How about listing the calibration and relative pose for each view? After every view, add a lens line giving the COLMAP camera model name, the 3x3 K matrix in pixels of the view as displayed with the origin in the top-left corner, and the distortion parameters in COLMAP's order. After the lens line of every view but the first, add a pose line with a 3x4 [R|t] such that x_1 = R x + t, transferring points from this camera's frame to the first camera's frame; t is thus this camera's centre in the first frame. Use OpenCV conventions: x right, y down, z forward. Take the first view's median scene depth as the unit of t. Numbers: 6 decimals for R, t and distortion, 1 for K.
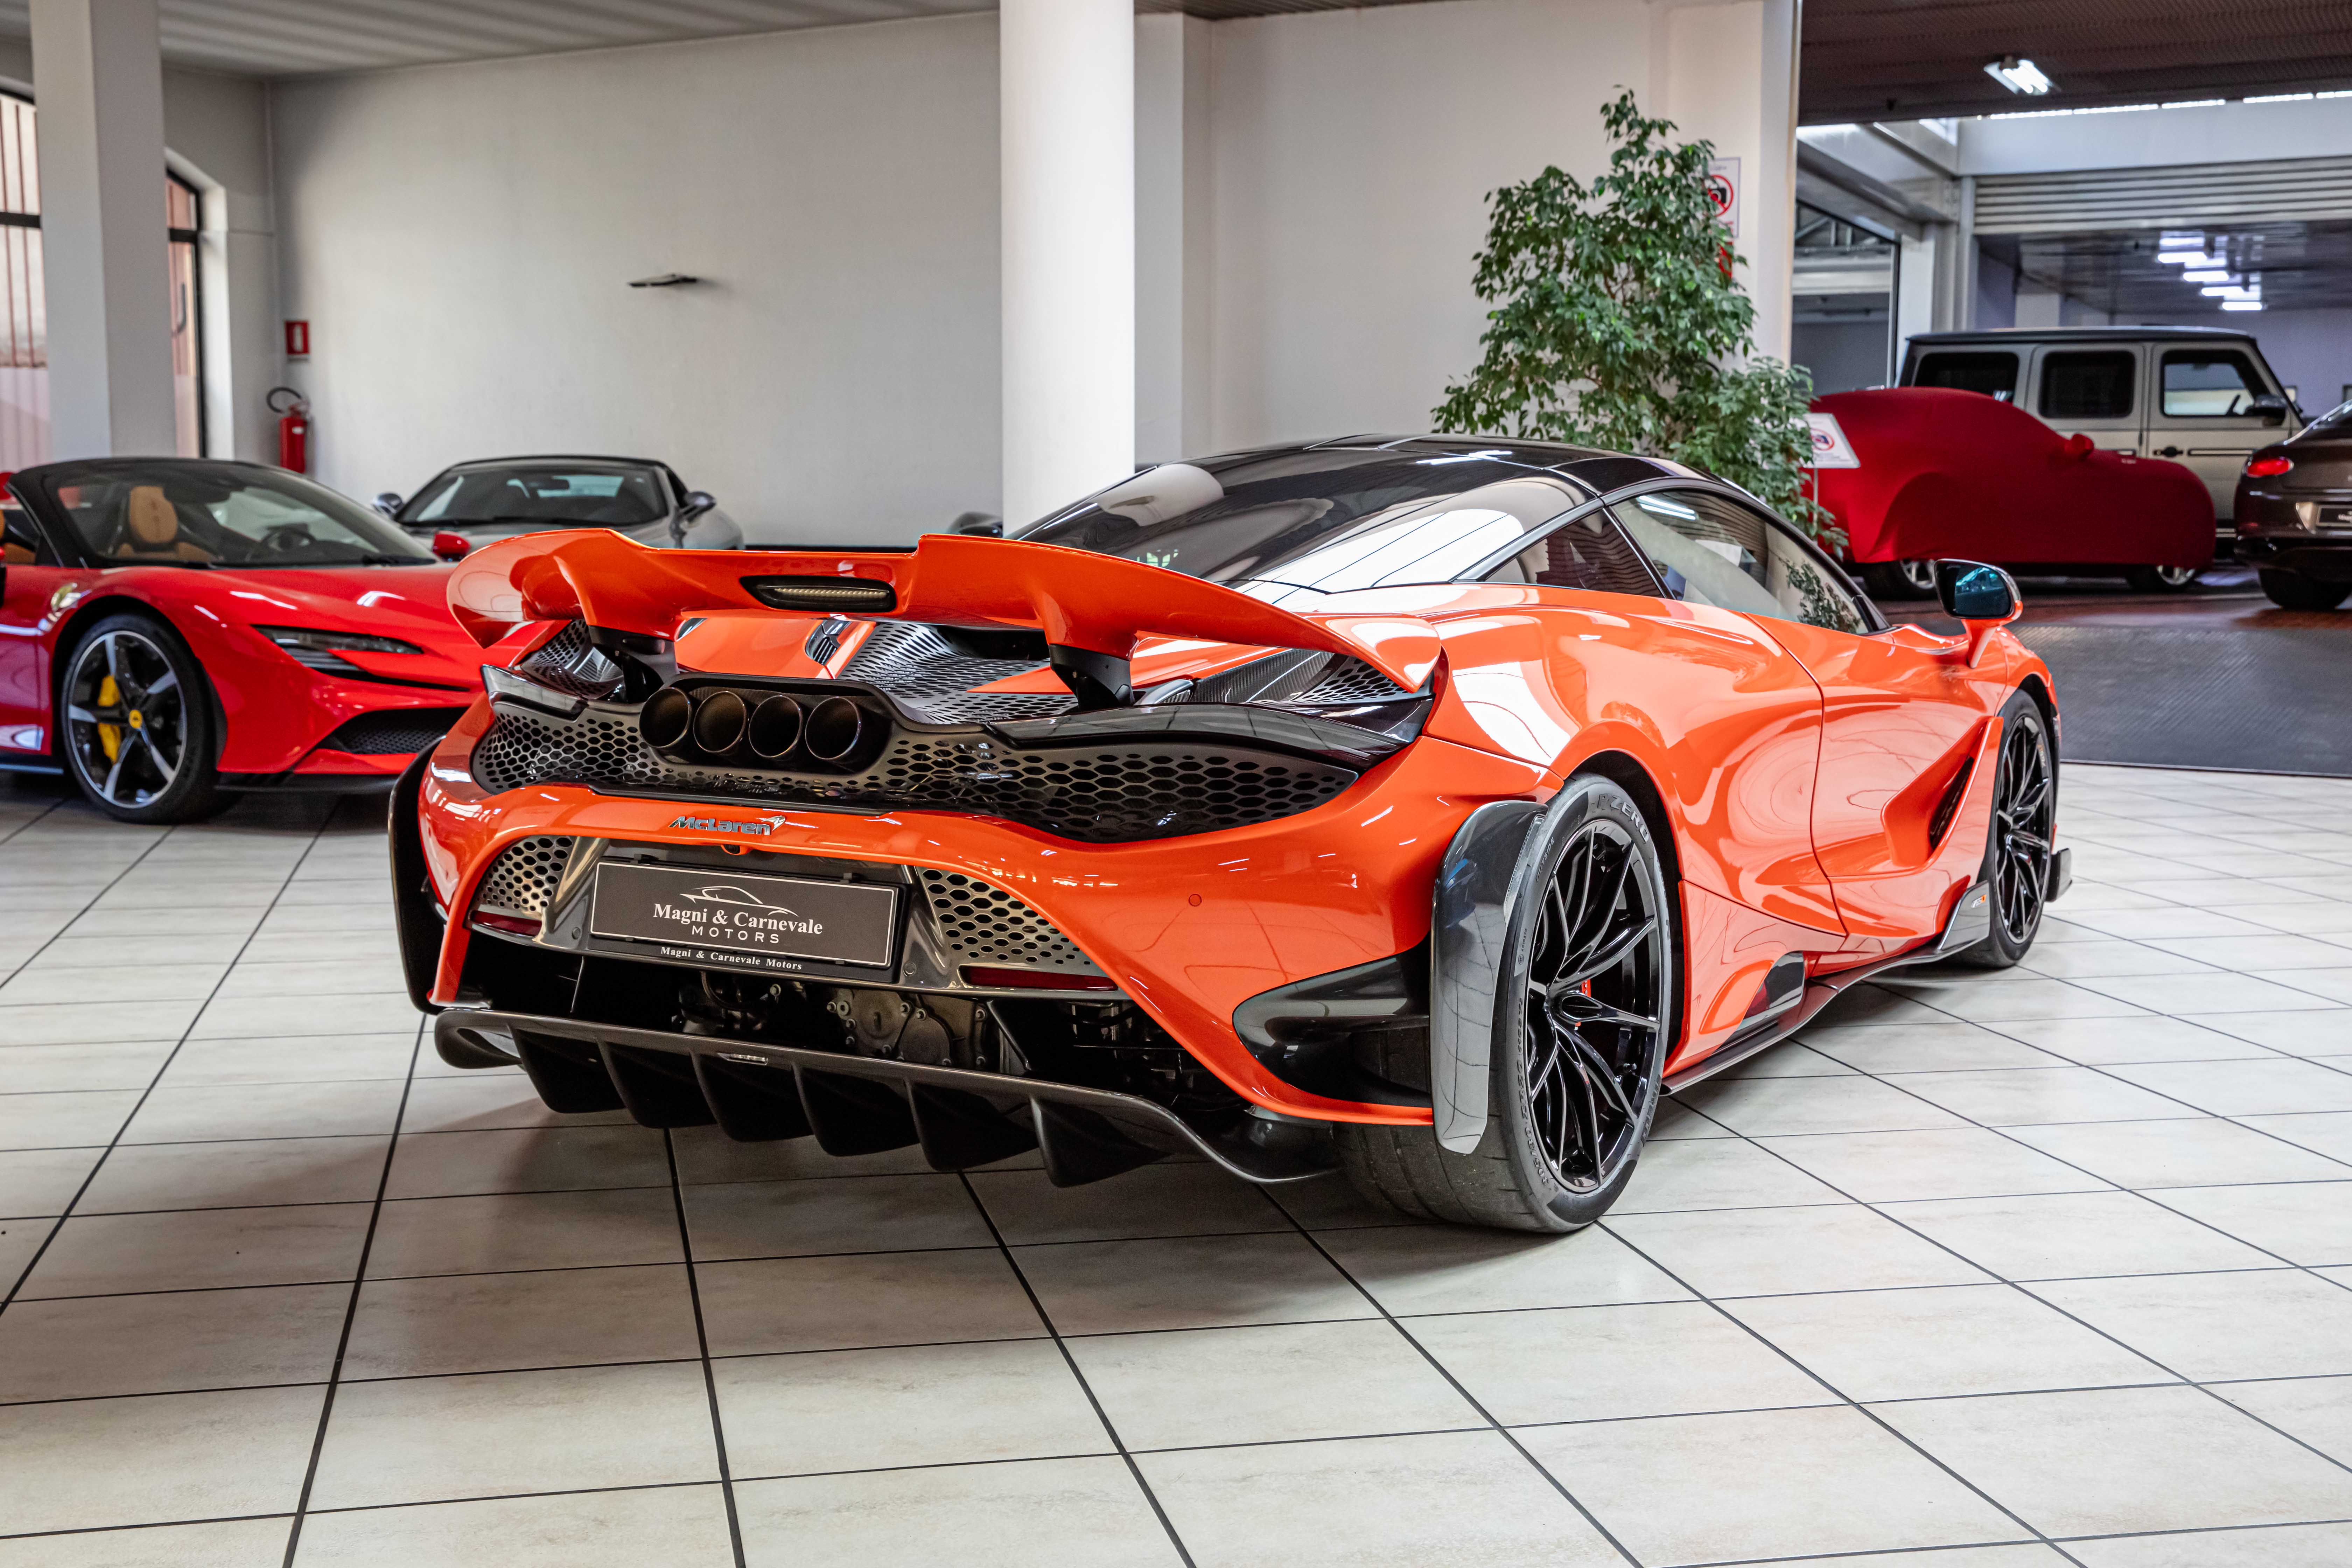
lens RADIAL K [[2778.3, 0, 1176.0], [0, 2778.3, 784.0], [0, 0, 1]] dist [0.009329, 0.078815]
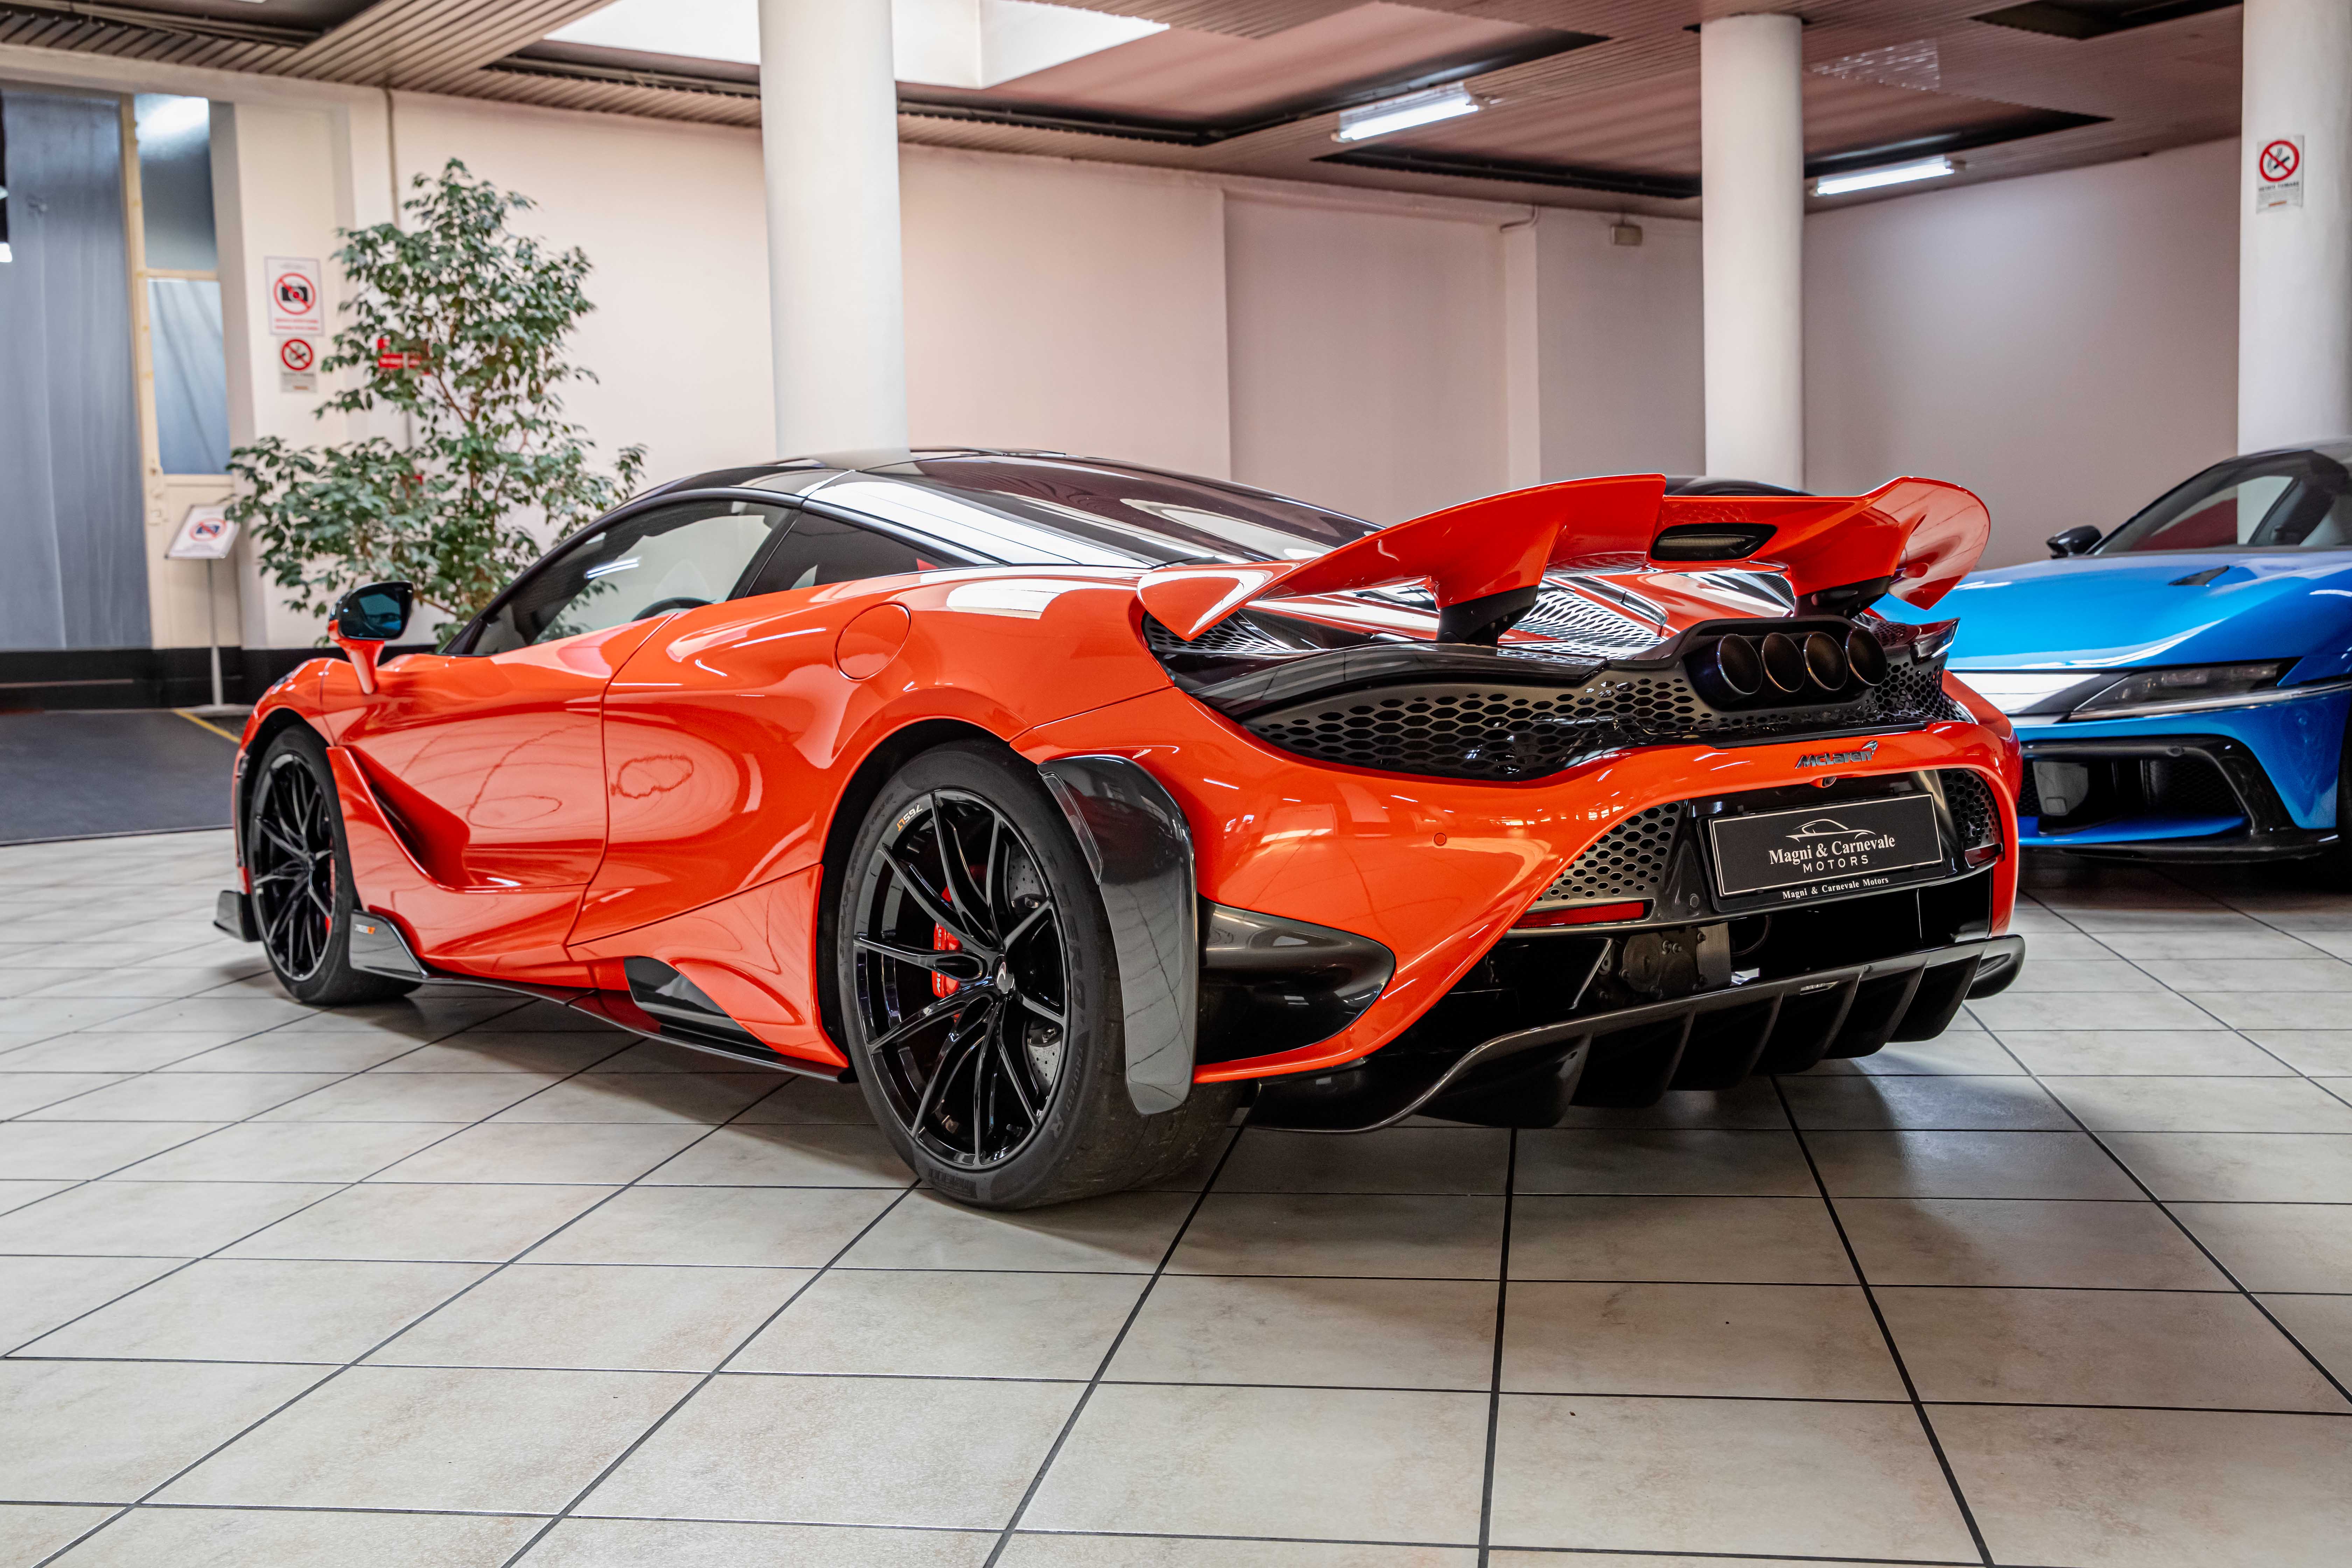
lens RADIAL K [[2415.6, 0, 1176.0], [0, 2415.6, 784.0], [0, 0, 1]] dist [0.009995, 0.010120]
pose [[0.361825, -0.088549, 0.928031, -1.061866], [0.126848, 0.990897, 0.045091, -0.046124], [-0.923576, 0.101404, 0.369764, 0.877271]]
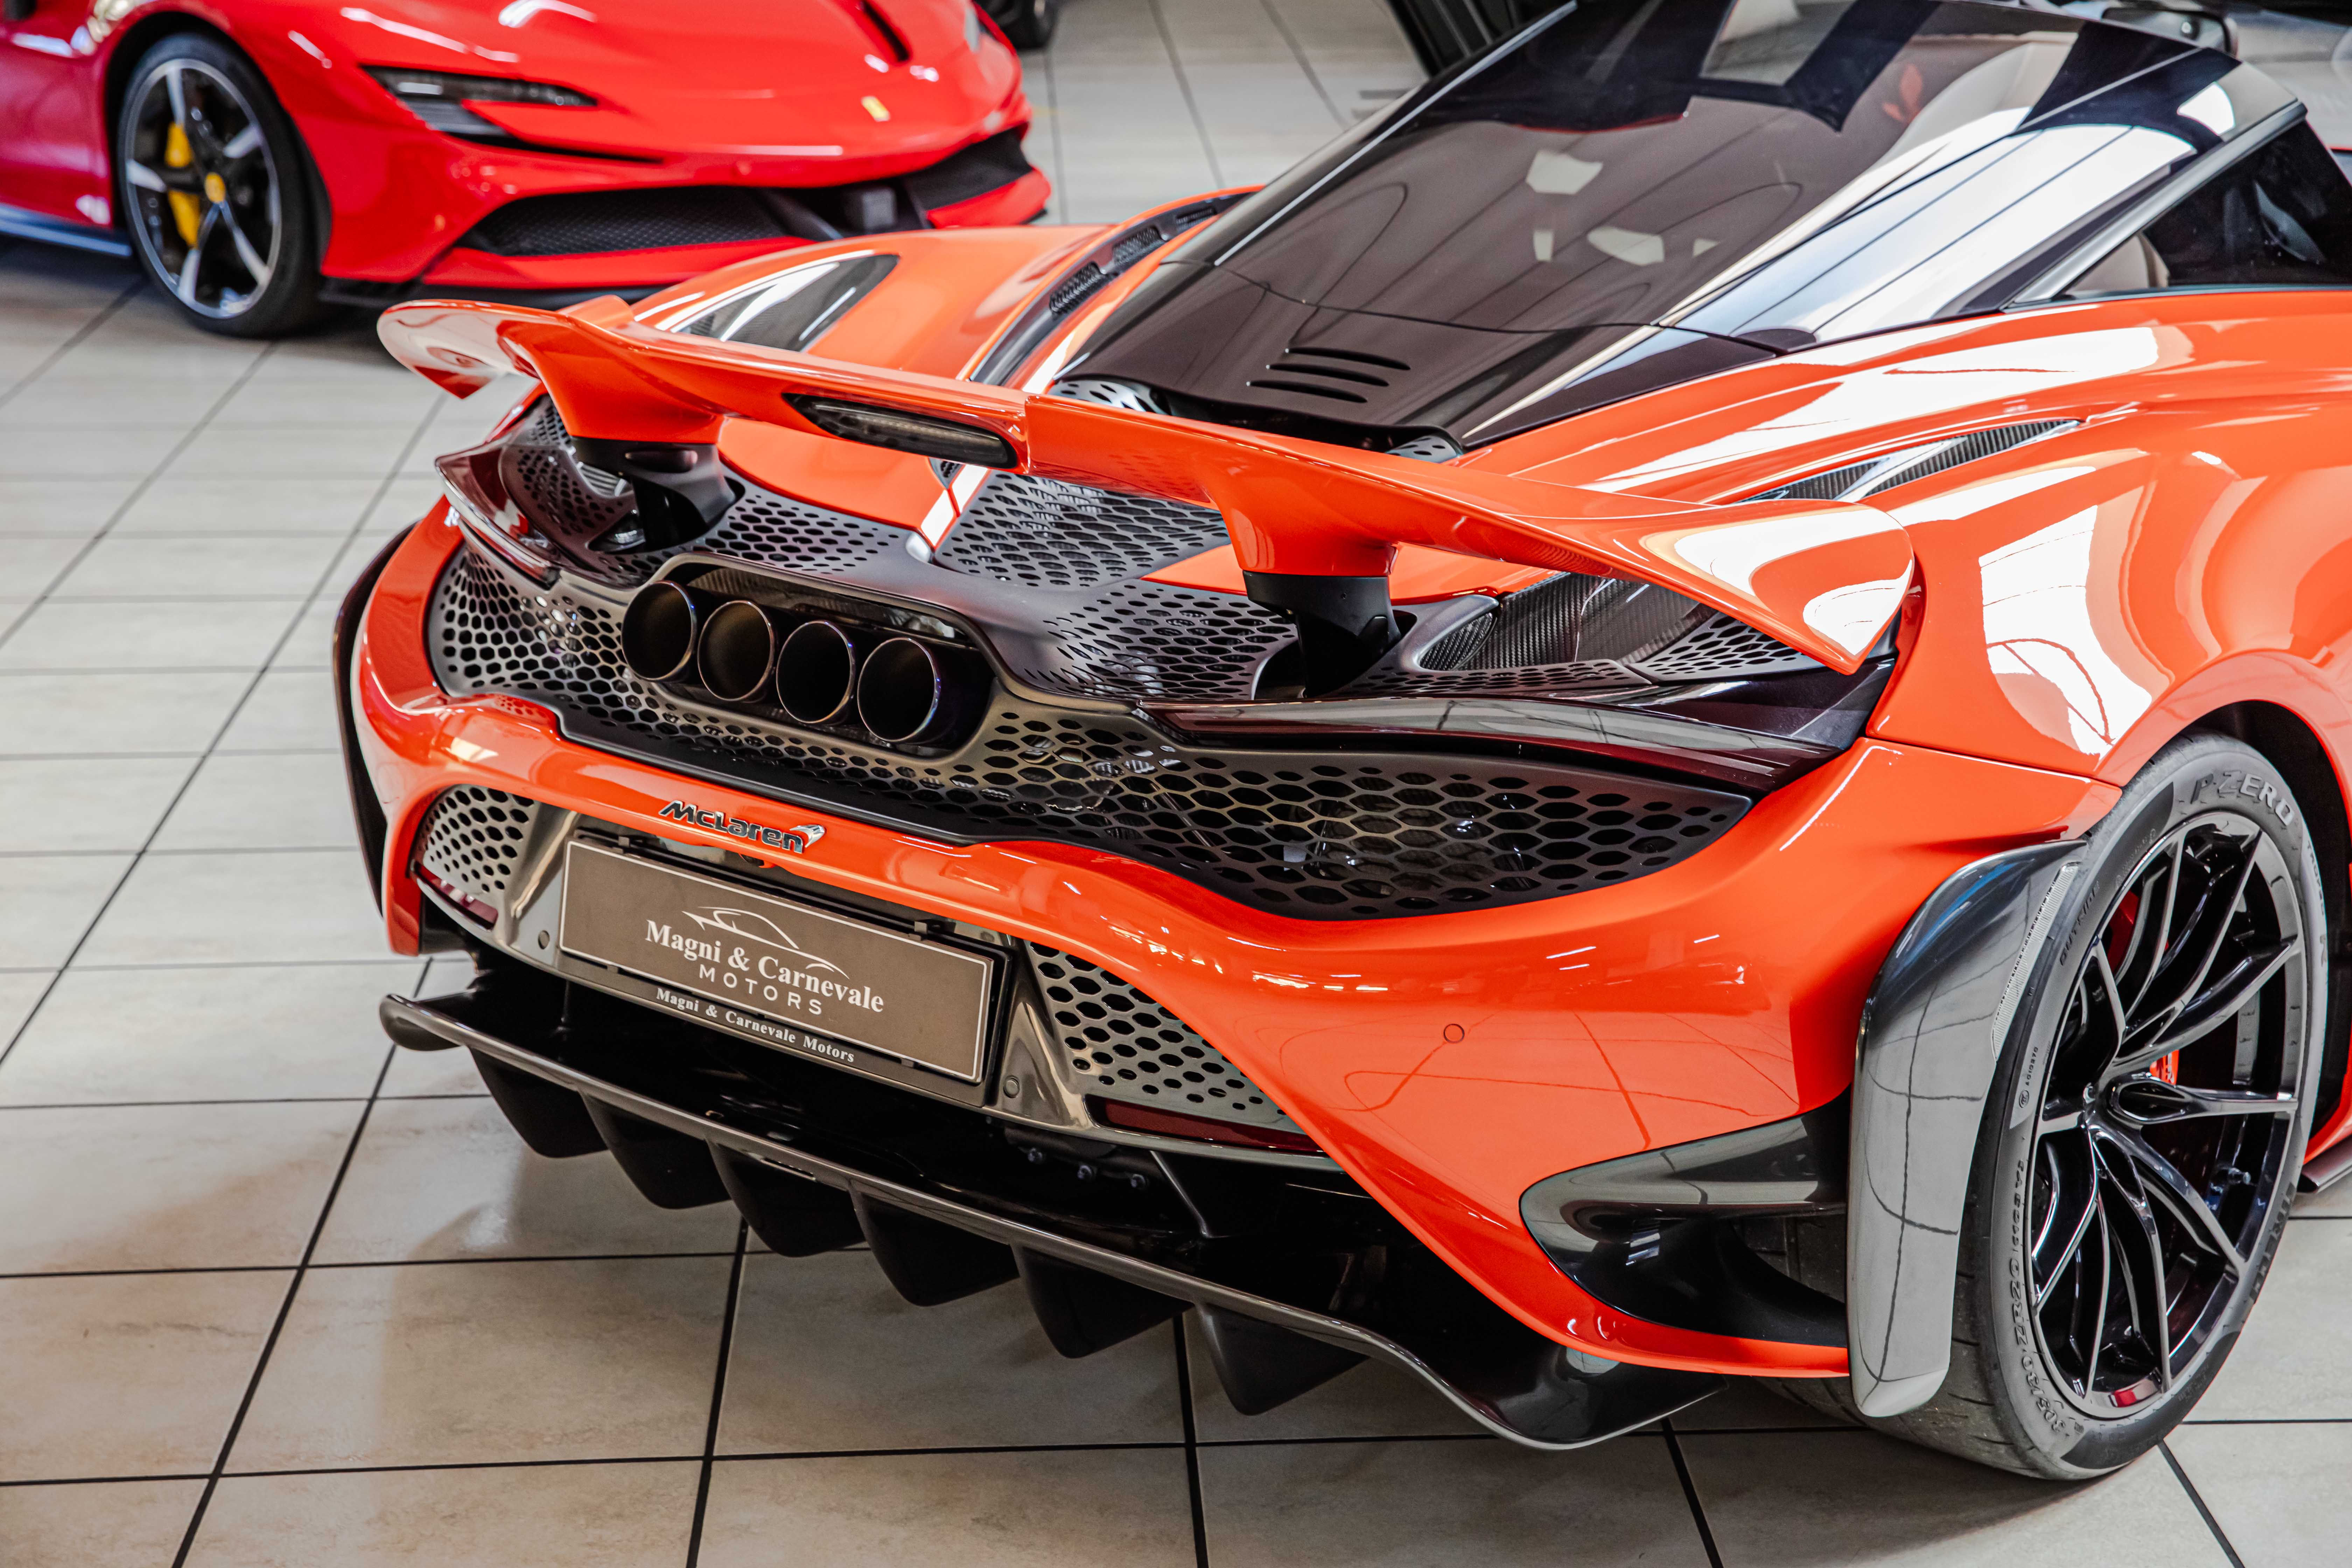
lens RADIAL K [[3773.5, 0, 1176.0], [0, 3773.5, 784.0], [0, 0, 1]] dist [0.109449, -0.045423]
pose [[0.984952, 0.040443, -0.168027, 0.077458], [-0.005555, 0.979140, 0.203110, -0.165558], [0.172737, -0.199120, 0.964631, 0.188122]]
